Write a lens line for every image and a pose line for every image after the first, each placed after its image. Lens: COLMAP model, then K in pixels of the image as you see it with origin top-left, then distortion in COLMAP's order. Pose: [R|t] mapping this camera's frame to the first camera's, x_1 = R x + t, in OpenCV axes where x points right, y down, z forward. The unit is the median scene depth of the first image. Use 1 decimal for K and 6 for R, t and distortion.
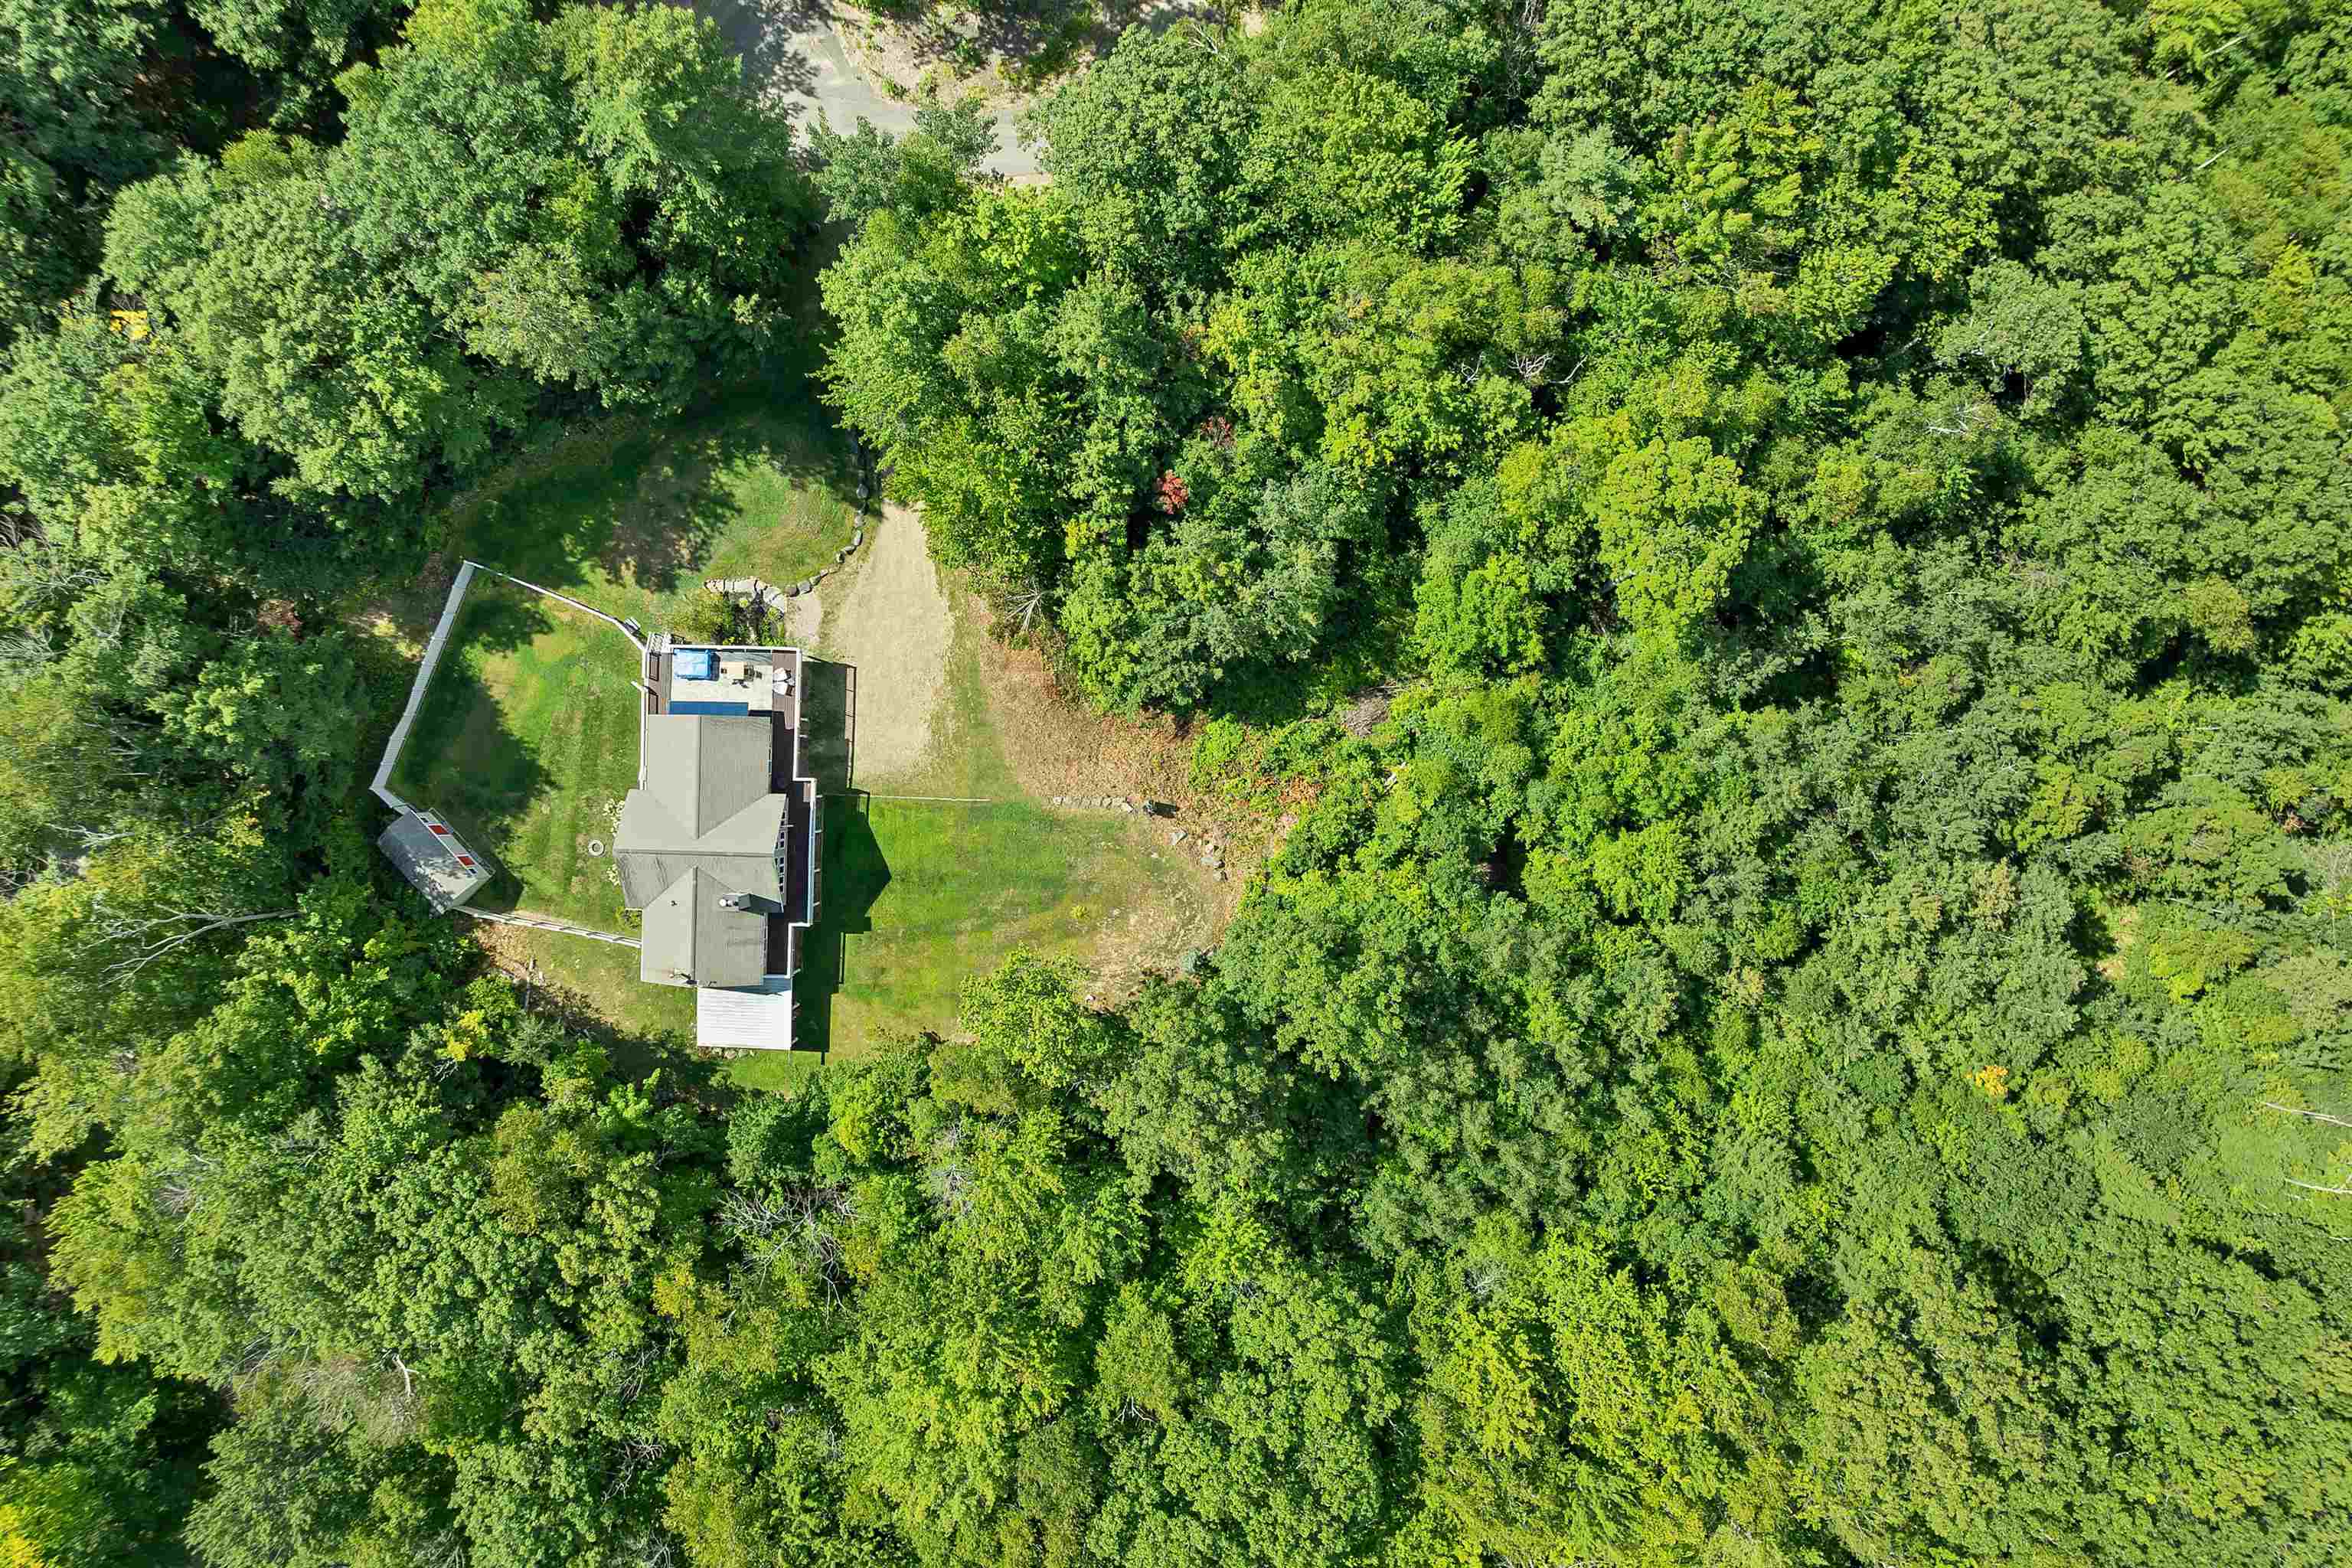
lens RADIAL K [[1013.3, 0, 1174.4], [0, 1013.3, 776.0], [0, 0, 1]] dist [-0.052771, 0.005065]
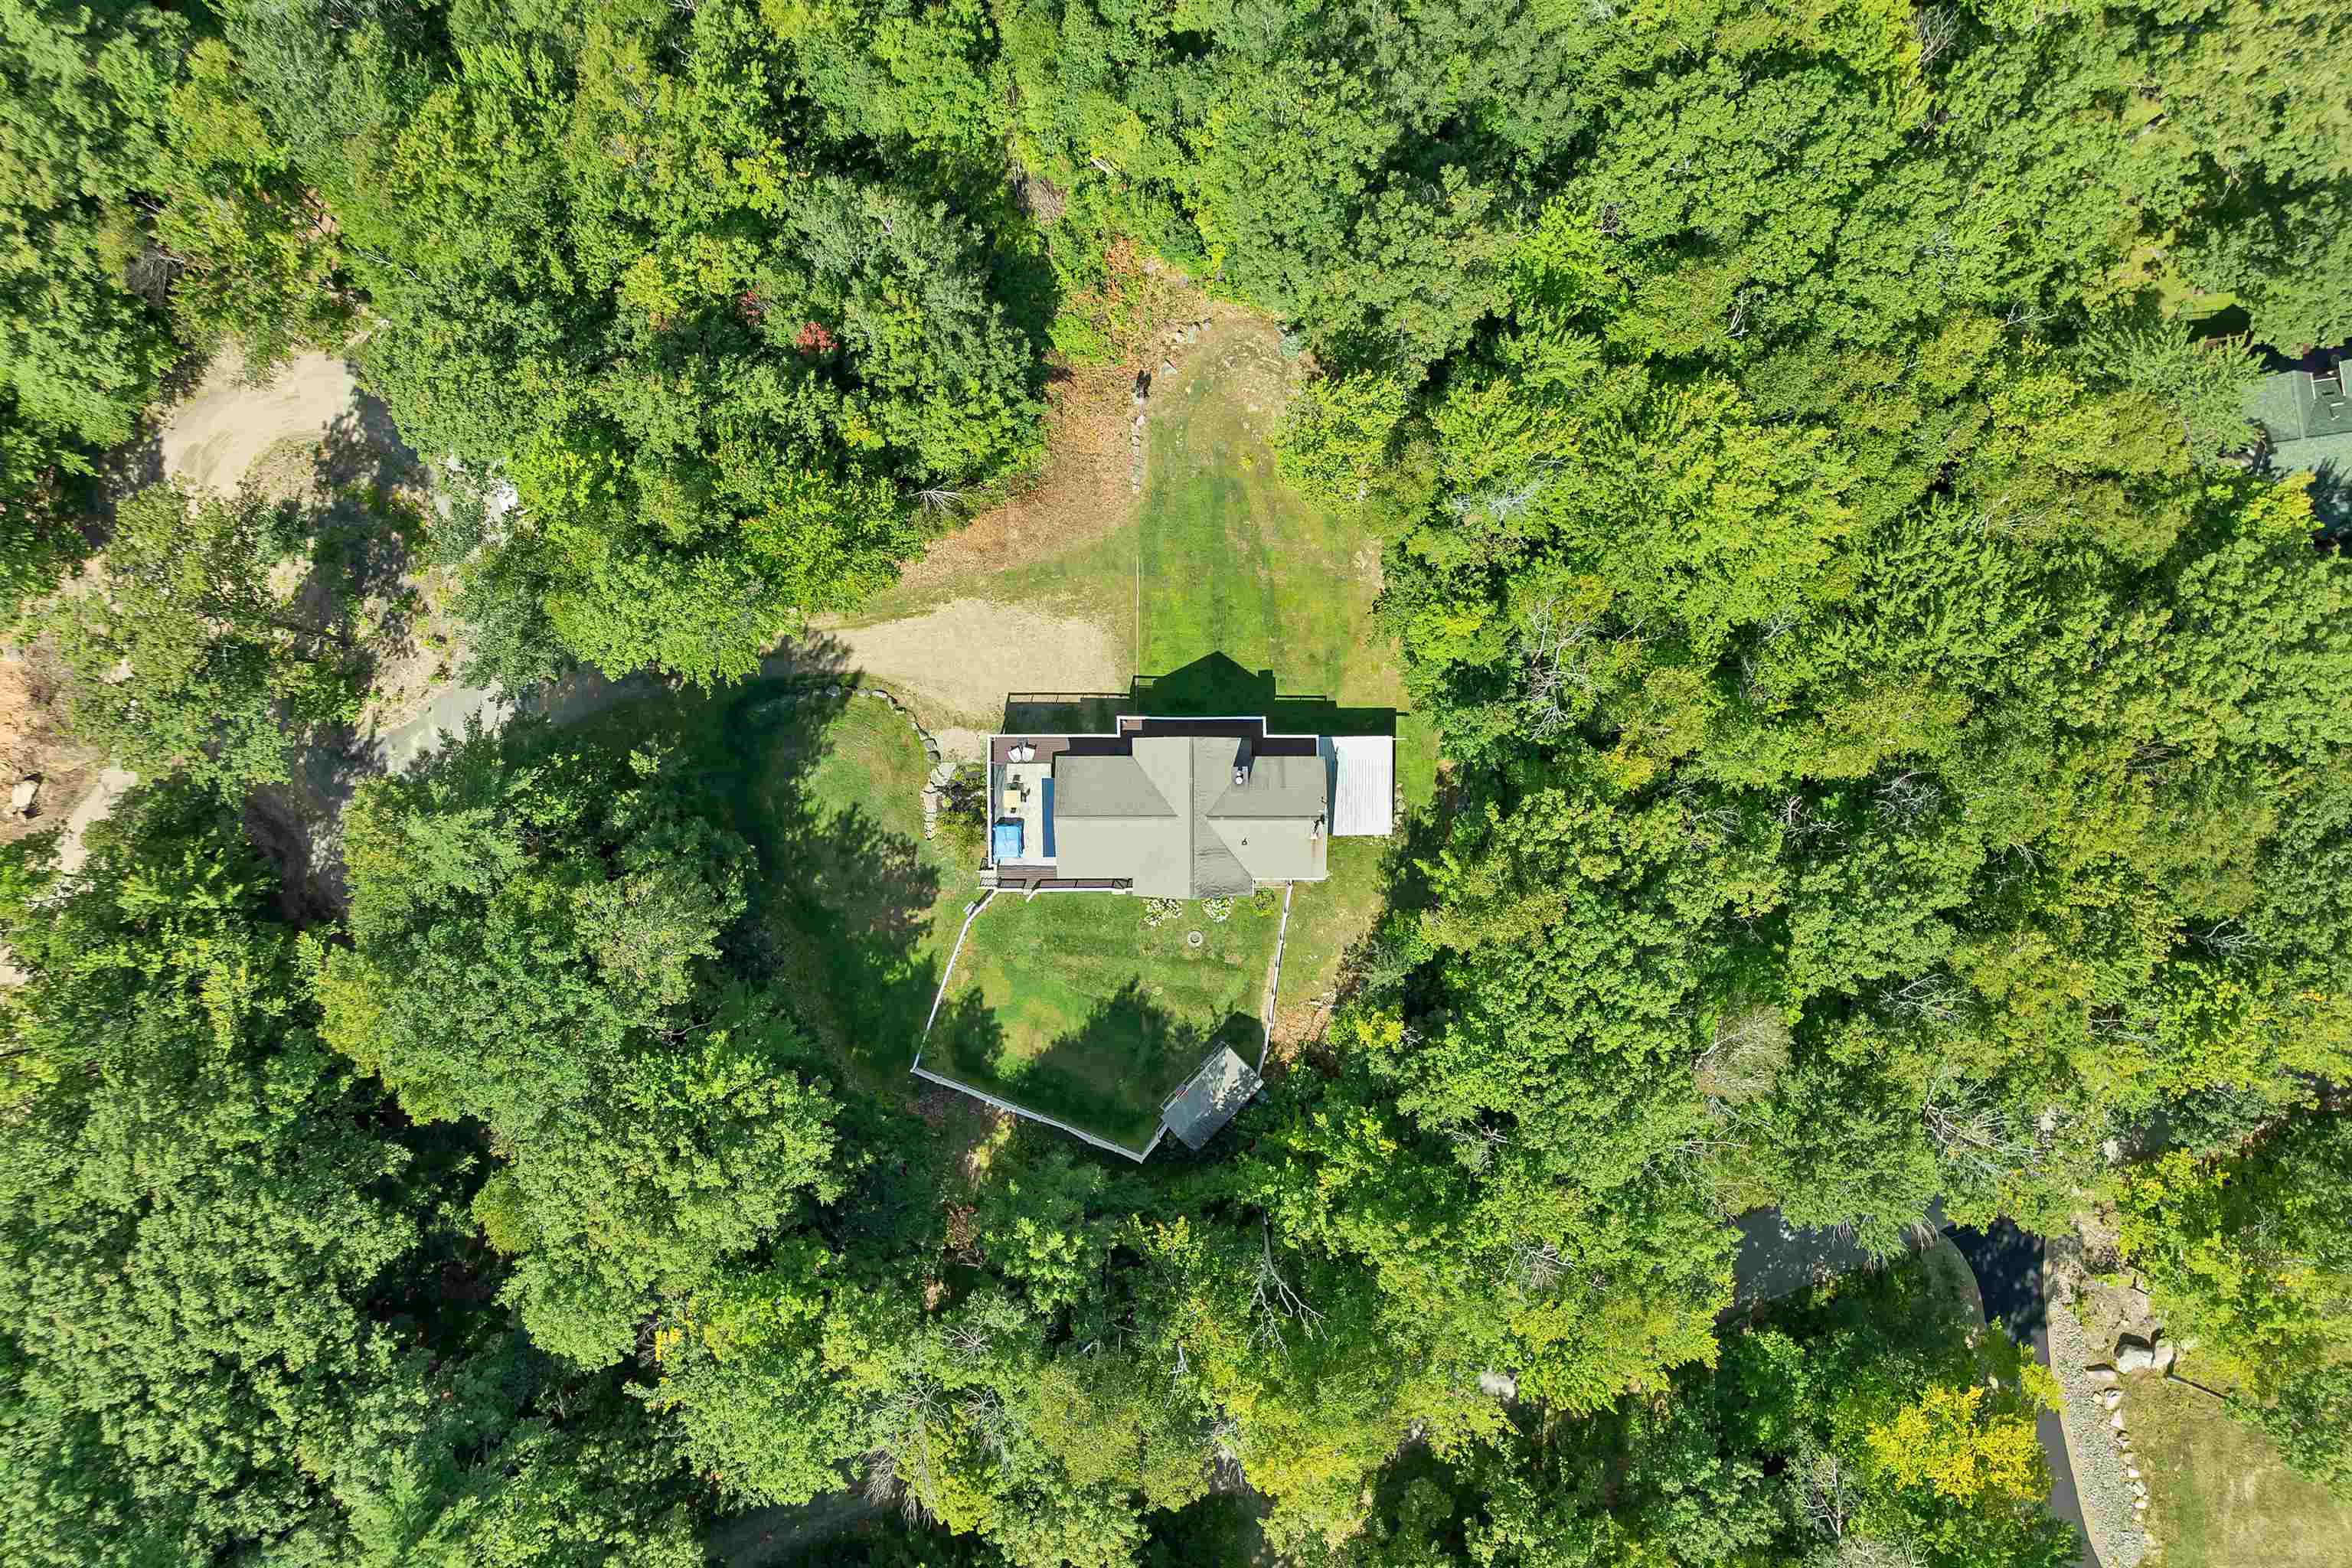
lens RADIAL K [[1020.5, 0, 1179.2], [0, 1020.5, 783.8], [0, 0, 1]] dist [-0.047075, -0.000303]
pose [[-0.031934, -0.998747, -0.038521, -0.402982], [0.999329, -0.031214, -0.019153, 0.084005], [0.017927, -0.039107, 0.999074, -0.012807]]
